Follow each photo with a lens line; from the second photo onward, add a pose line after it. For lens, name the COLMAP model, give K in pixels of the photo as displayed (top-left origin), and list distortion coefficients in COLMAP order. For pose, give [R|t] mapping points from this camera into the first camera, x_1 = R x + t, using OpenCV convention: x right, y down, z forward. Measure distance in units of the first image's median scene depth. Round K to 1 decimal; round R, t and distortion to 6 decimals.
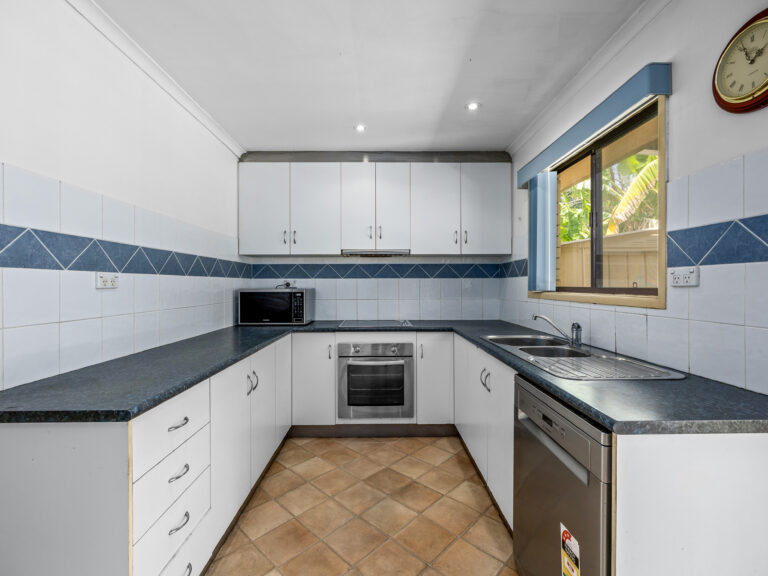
lens RADIAL K [[347.6, 0, 382.5], [0, 347.6, 284.5], [0, 0, 1]] dist [-0.000222, -0.000616]
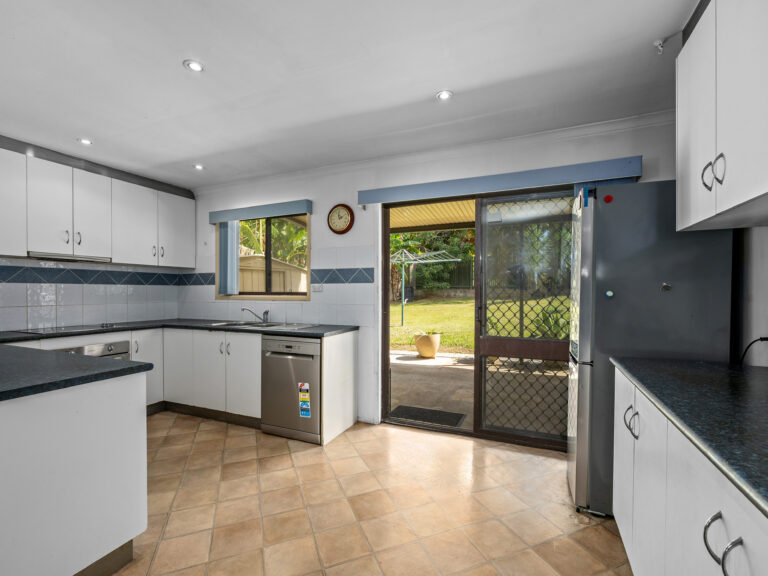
lens RADIAL K [[347.6, 0, 384.1], [0, 347.6, 291.4], [0, 0, 1]] dist [-0.000222, -0.000616]
pose [[0.409530, 0.003152, 0.912291, -0.618620], [-0.001721, 0.999995, -0.002683, 0.006341], [-0.912295, -0.000471, 0.409533, -0.246867]]
